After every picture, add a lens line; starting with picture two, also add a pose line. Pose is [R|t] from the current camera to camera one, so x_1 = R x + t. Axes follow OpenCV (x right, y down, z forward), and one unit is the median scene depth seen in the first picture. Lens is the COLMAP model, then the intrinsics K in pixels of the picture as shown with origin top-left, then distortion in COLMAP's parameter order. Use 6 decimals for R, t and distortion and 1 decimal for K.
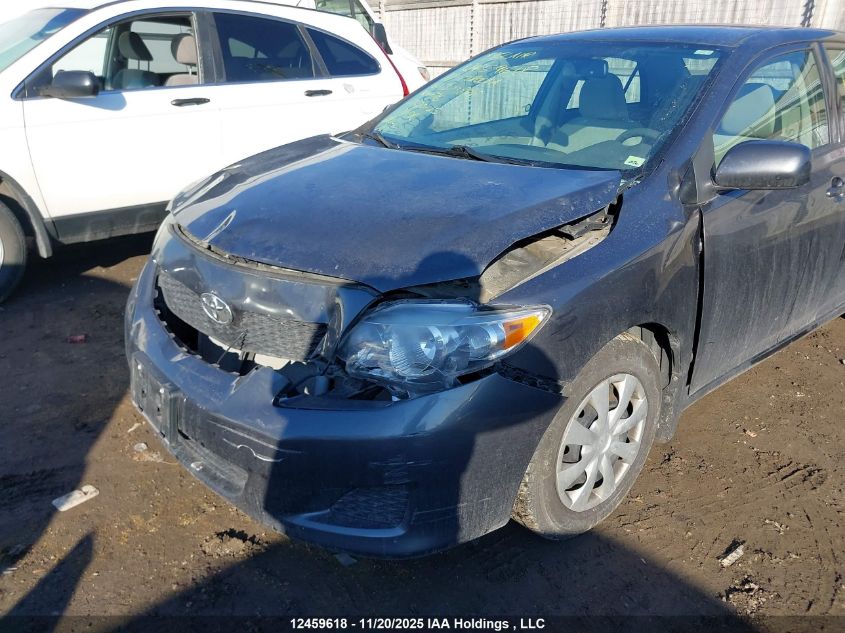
lens RADIAL K [[679.6, 0, 423.0], [0, 679.6, 316.2], [0, 0, 1]] dist [0.008522, 0.000204]
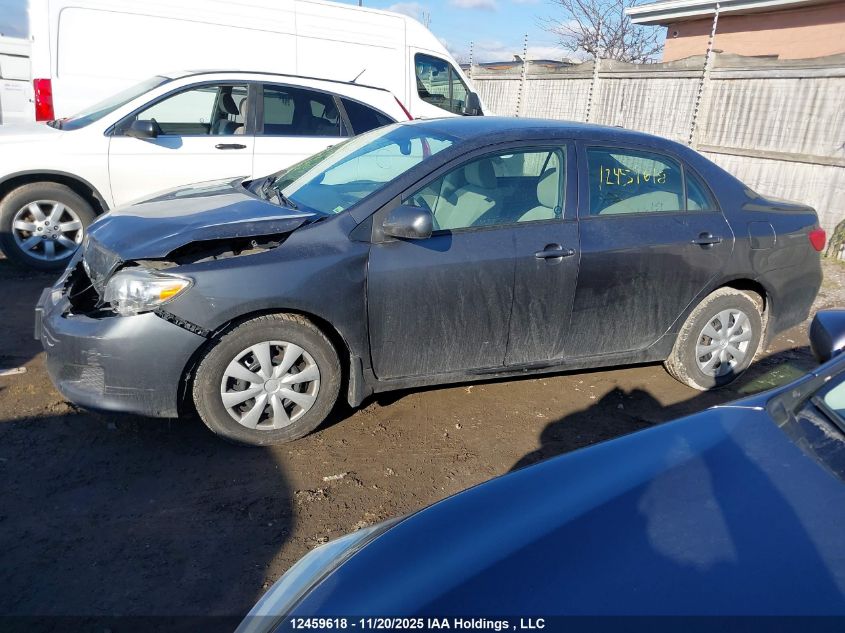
lens RADIAL K [[679.6, 0, 422.6], [0, 679.6, 317.1], [0, 0, 1]] dist [0.008522, 0.000204]
pose [[0.947847, 0.147446, -0.282570, 0.468526], [-0.167241, 0.984789, -0.047124, 0.023629], [0.271323, 0.091924, 0.958089, -0.178902]]
